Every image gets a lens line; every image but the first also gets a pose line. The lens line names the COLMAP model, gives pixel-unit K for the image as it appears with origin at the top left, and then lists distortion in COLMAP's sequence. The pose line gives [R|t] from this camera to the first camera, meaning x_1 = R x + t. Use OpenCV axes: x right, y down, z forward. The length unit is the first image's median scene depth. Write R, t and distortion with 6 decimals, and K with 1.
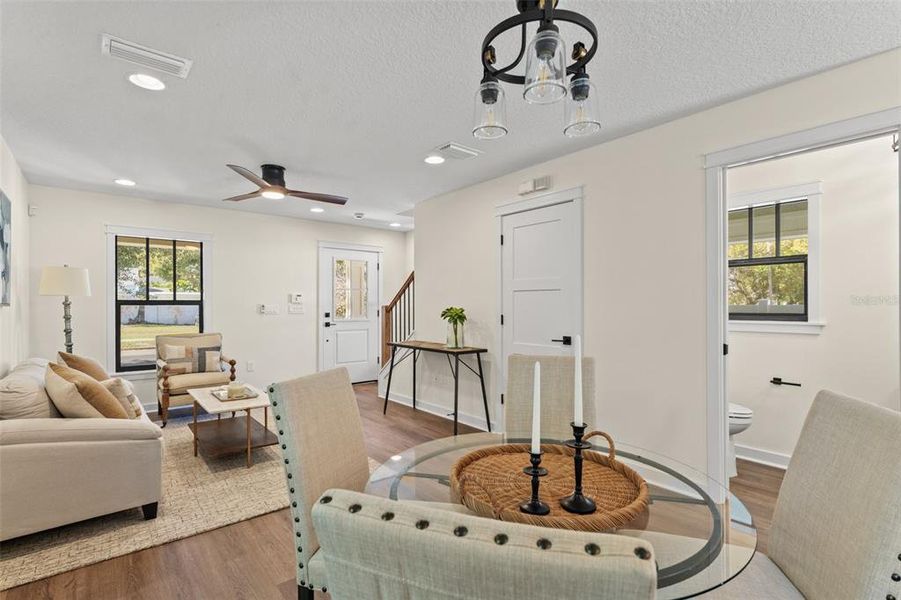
lens RADIAL K [[417.9, 0, 443.8], [0, 417.9, 303.4], [0, 0, 1]] dist [0.000060, -0.000189]
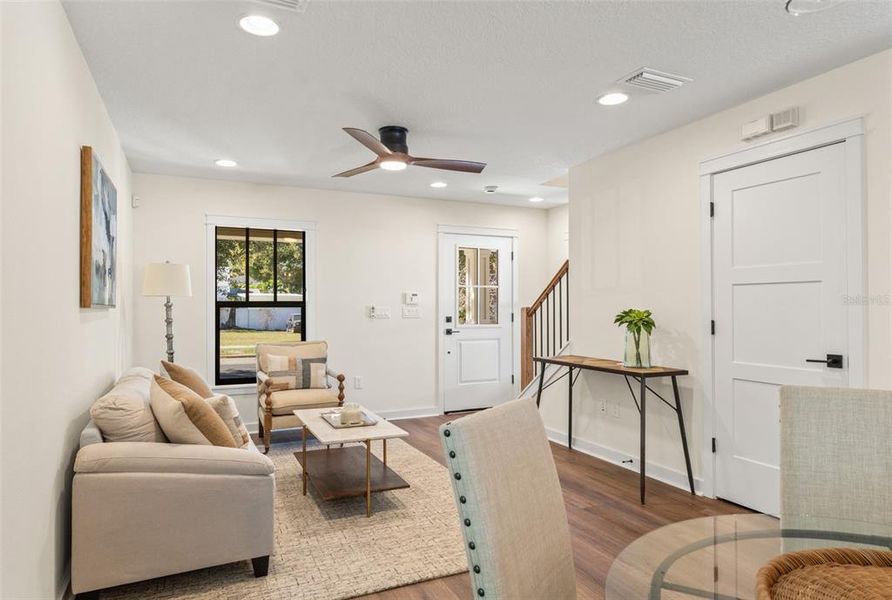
lens RADIAL K [[528.5, 0, 446.0], [0, 528.5, 300.0], [0, 0, 1]] dist [0.002614, 0.000600]
pose [[0.970957, -0.005009, -0.239203, -0.073839], [0.002626, 0.999944, -0.010283, 0.002091], [0.239241, 0.009356, 0.970915, 0.065046]]
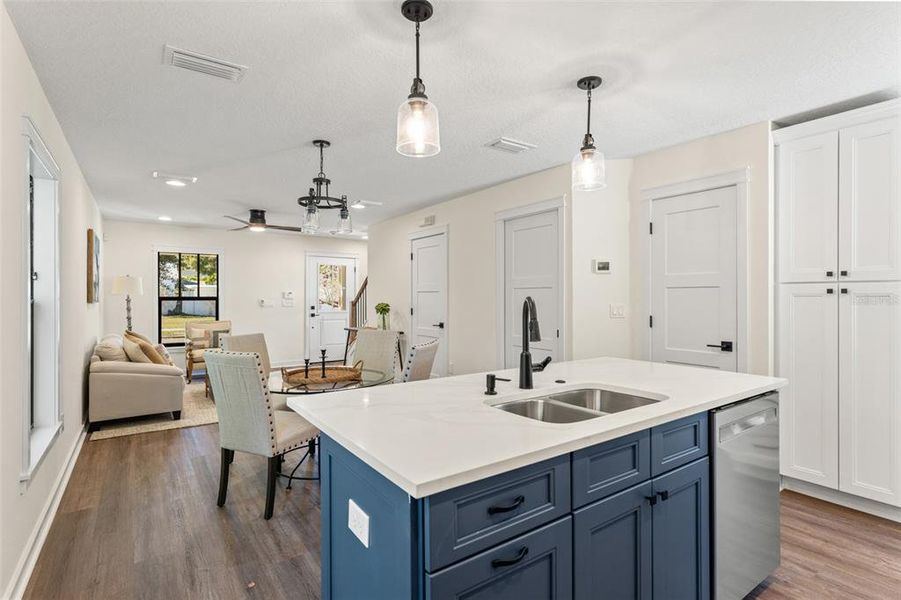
lens RADIAL K [[436.6, 0, 453.0], [0, 436.6, 293.9], [0, 0, 1]] dist [0.000503, -0.000119]
pose [[0.997658, 0.001034, -0.068399, 0.381523], [-0.001280, 0.999993, -0.003554, -0.017357], [0.068394, 0.003633, 0.997652, -0.498118]]
